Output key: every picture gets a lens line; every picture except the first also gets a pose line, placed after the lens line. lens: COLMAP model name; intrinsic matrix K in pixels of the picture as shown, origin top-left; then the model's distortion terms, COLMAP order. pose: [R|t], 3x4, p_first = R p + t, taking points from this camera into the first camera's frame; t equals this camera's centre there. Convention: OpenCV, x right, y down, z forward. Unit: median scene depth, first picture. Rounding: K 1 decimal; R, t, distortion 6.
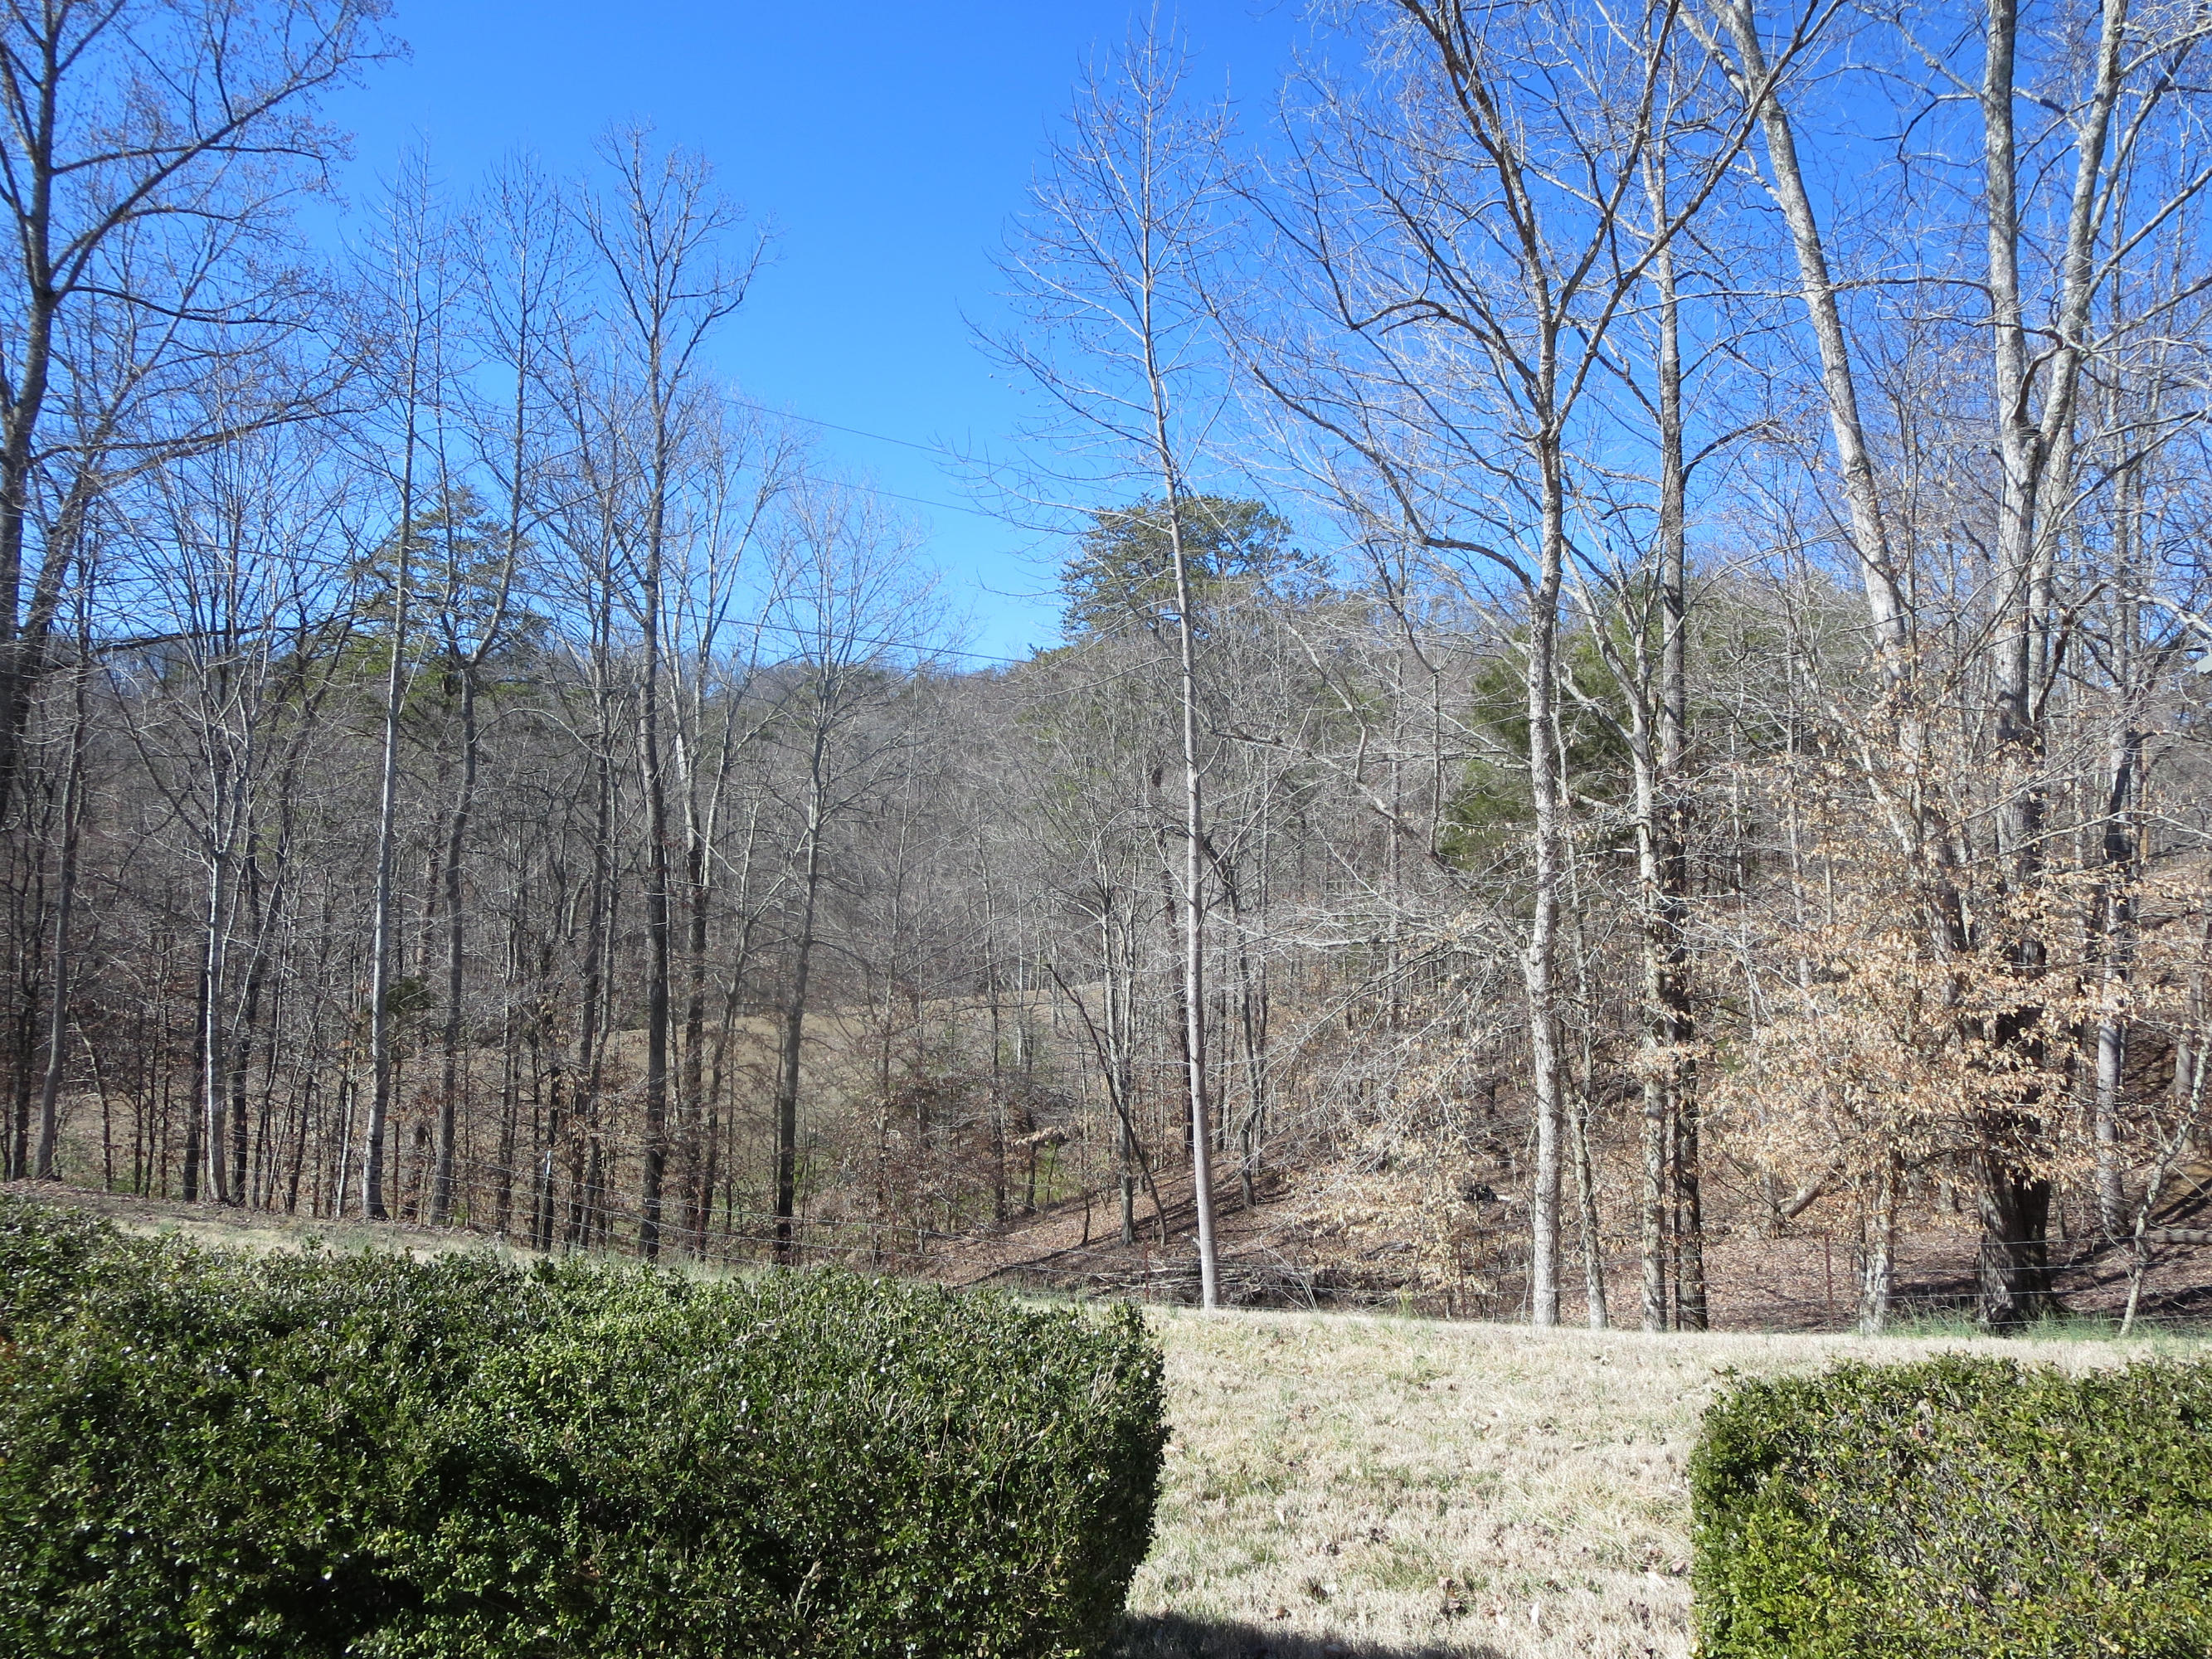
lens RADIAL K [[1563.7, 0, 1107.4], [0, 1563.7, 829.2], [0, 0, 1]] dist [-0.021204, -0.008044]
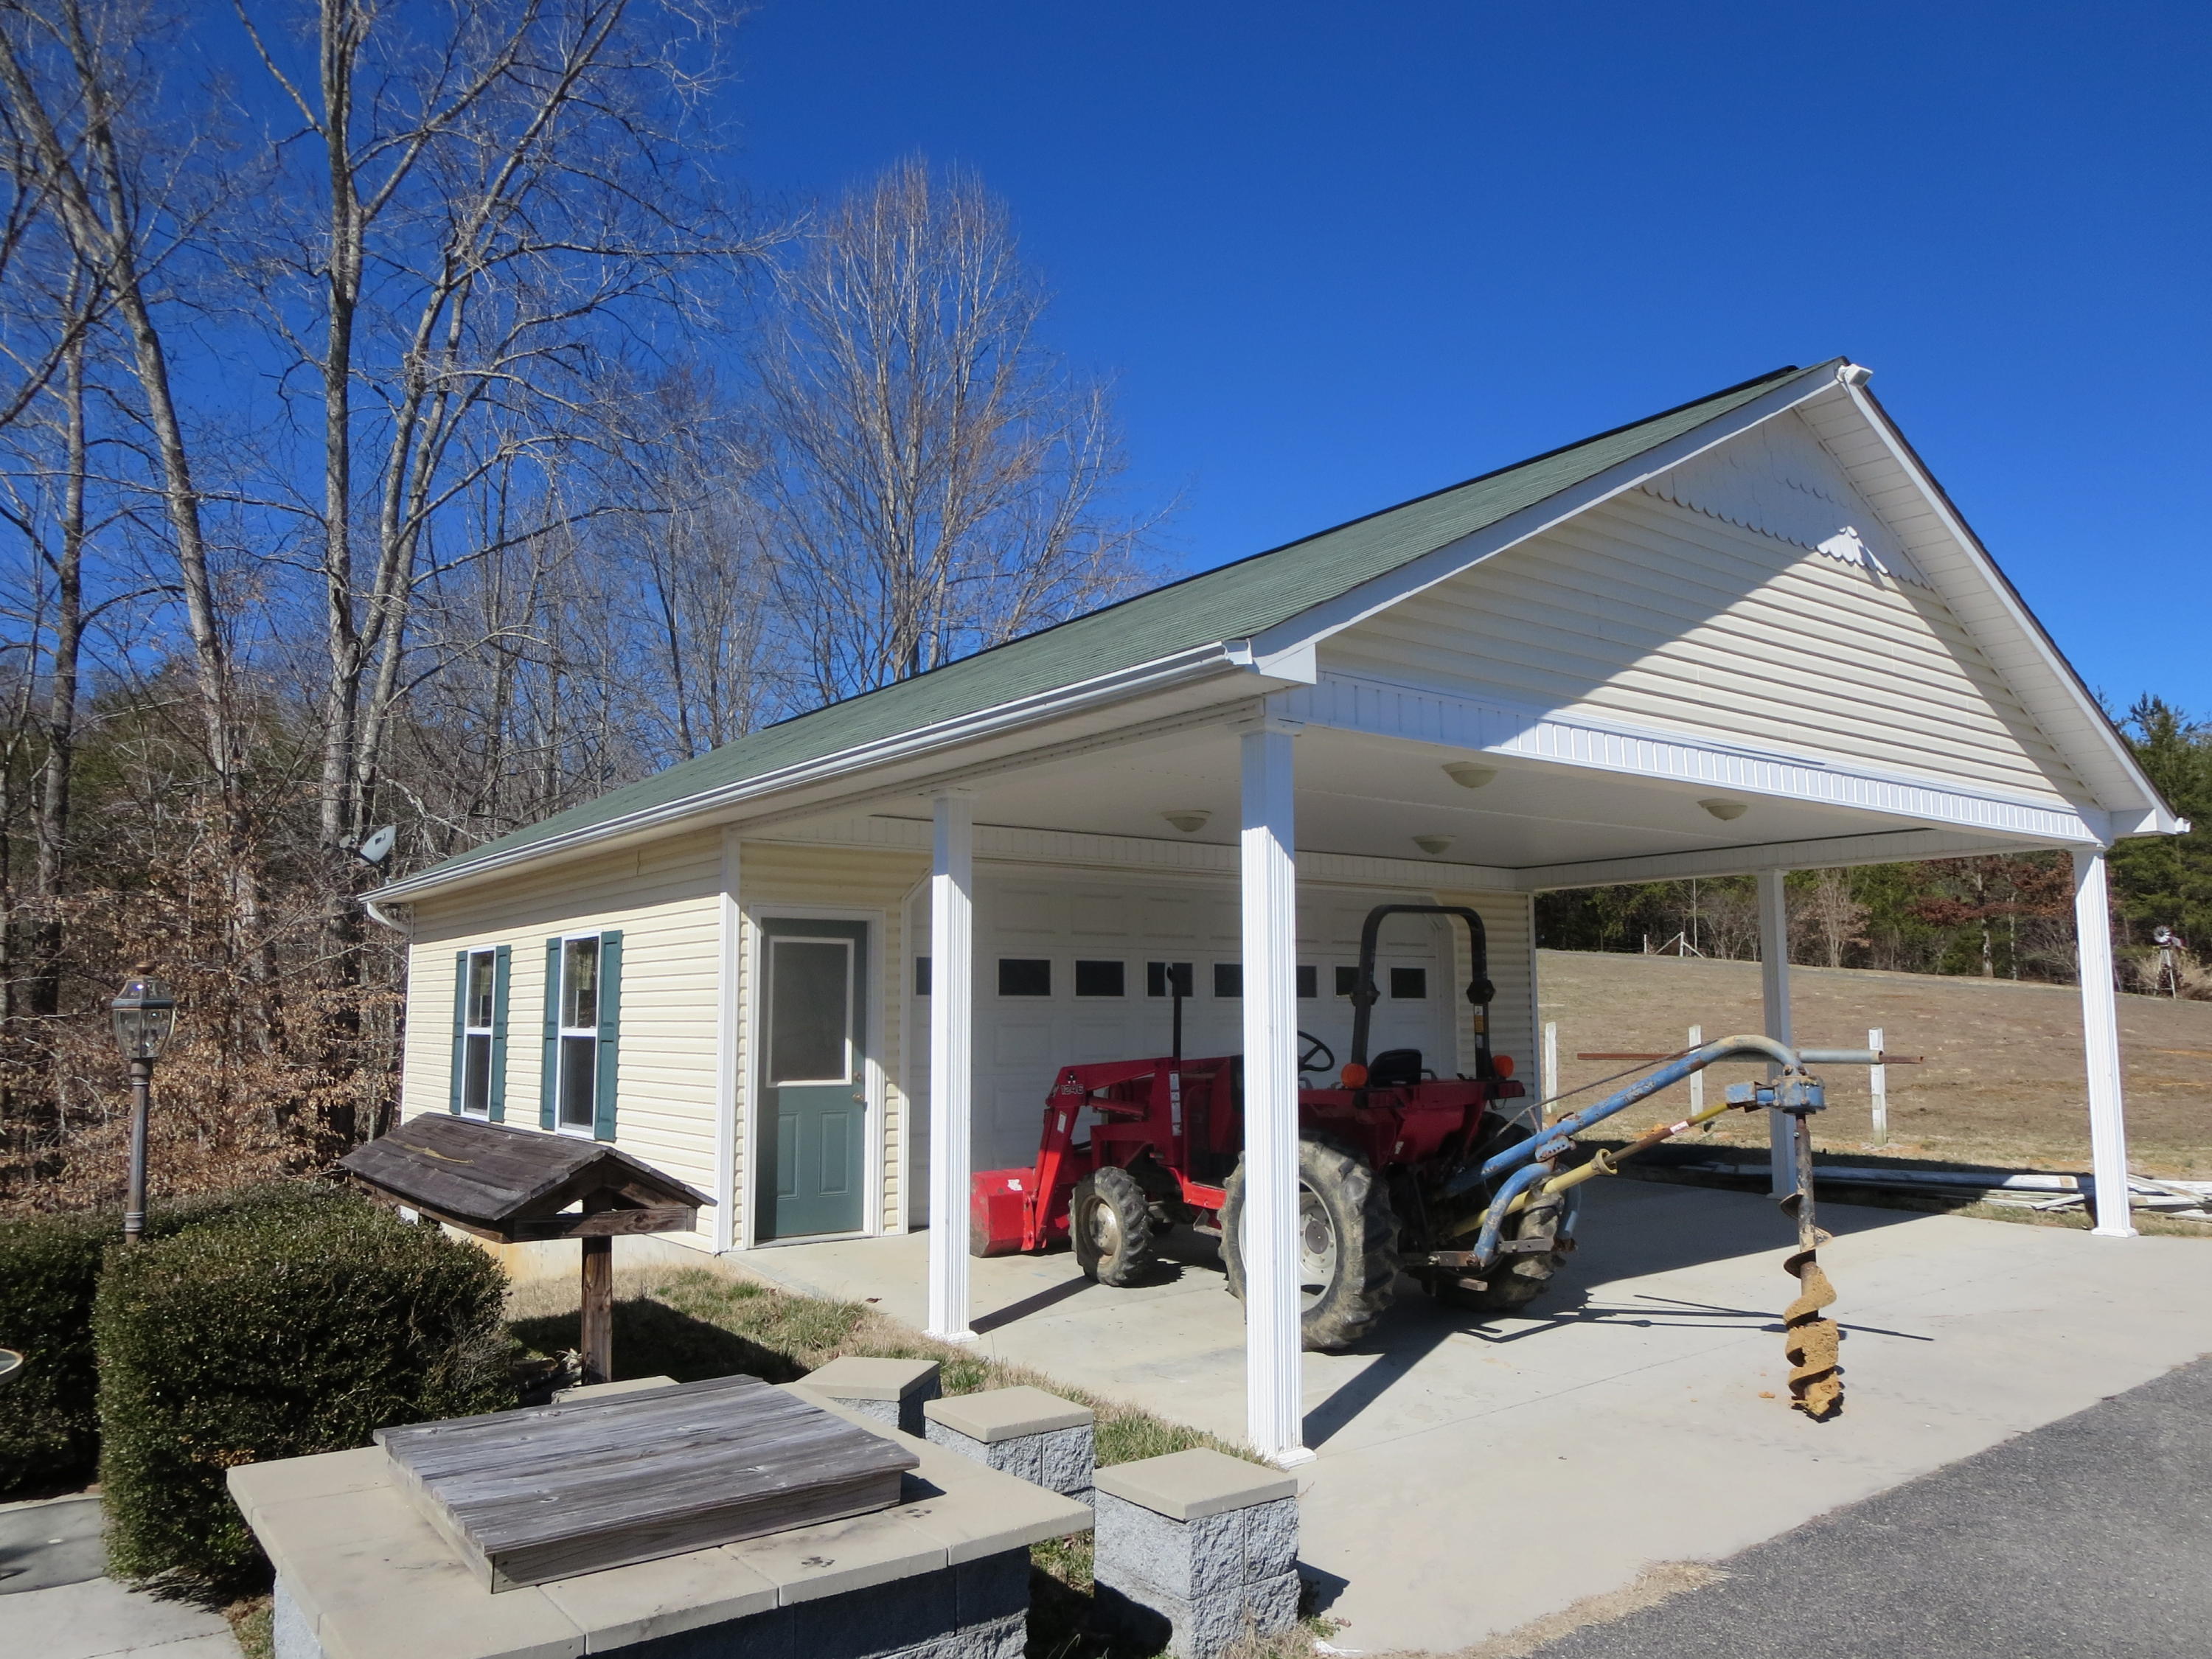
lens RADIAL K [[1563.6, 0, 1106.4], [0, 1563.6, 817.3], [0, 0, 1]] dist [-0.021204, -0.008044]
pose [[0.671003, 0.057294, 0.739237, 0.077250], [-0.000575, 0.997050, -0.076753, -0.013235], [-0.741454, 0.051076, 0.669057, -0.291196]]
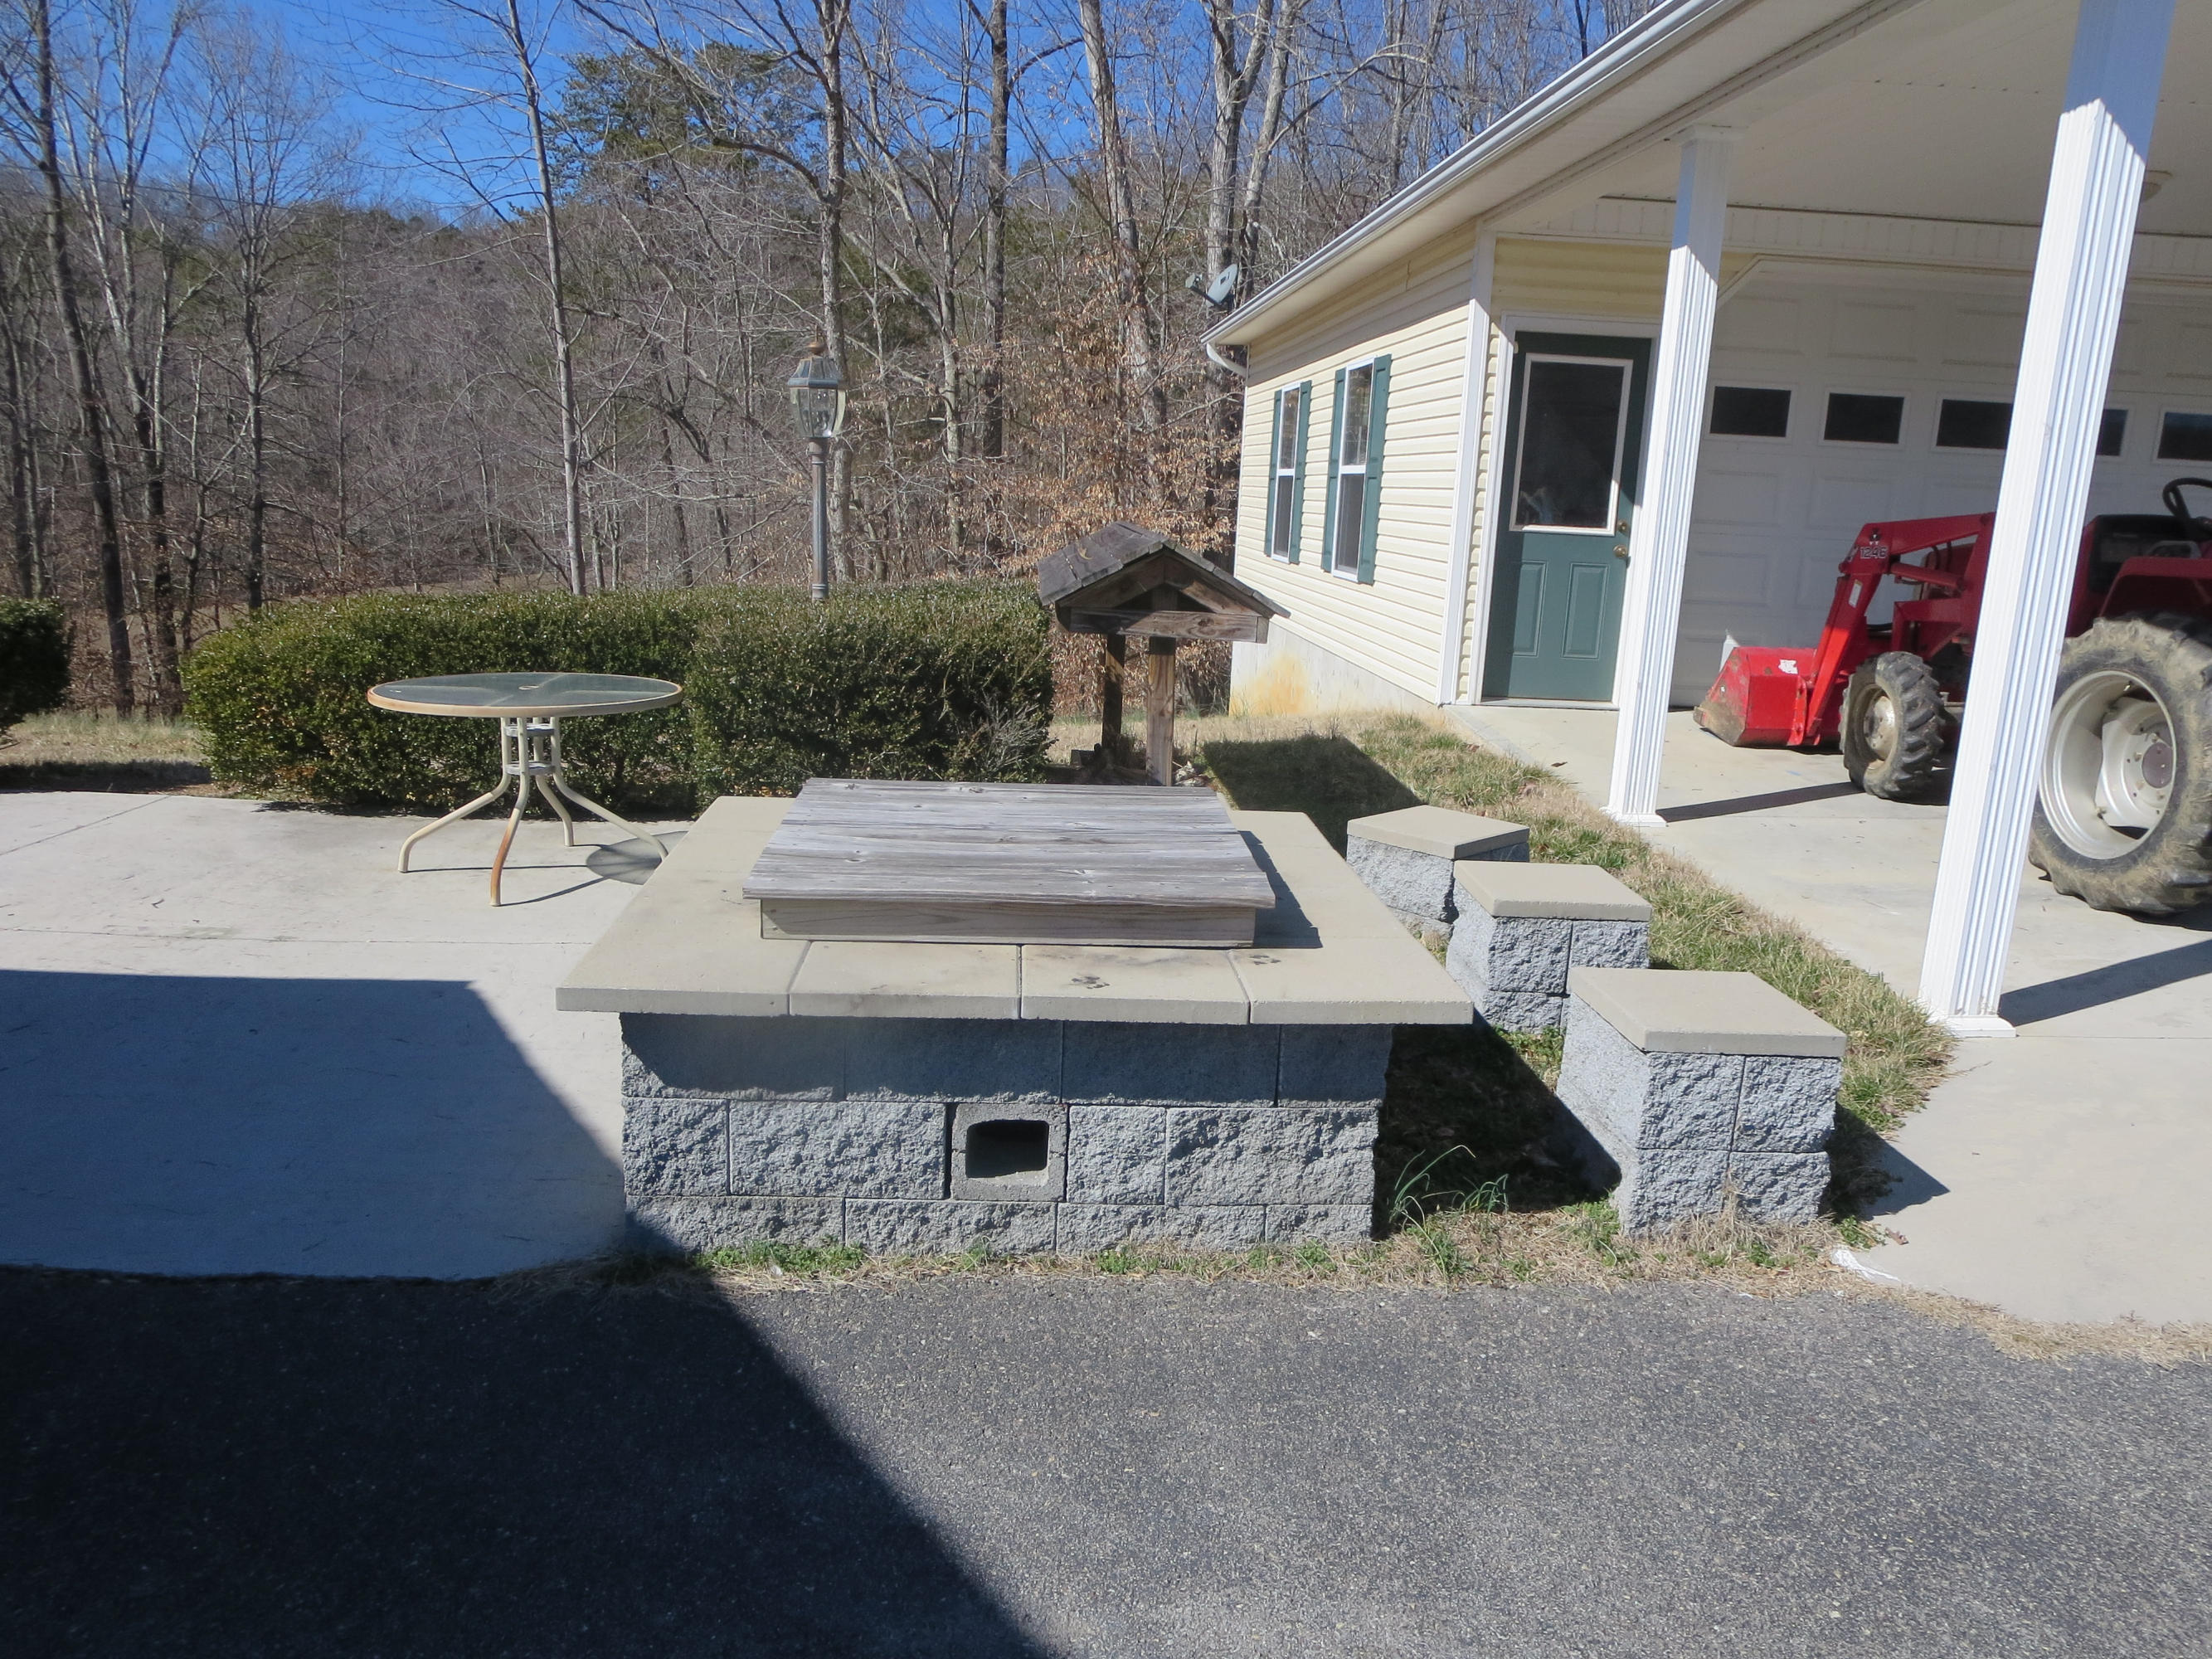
lens RADIAL K [[1563.7, 0, 1105.3], [0, 1563.7, 837.0], [0, 0, 1]] dist [-0.021204, -0.008044]
pose [[0.969188, -0.044170, 0.242331, 0.167000], [-0.021256, 0.965125, 0.260924, 0.008108], [-0.245405, -0.258036, 0.934449, -0.278038]]
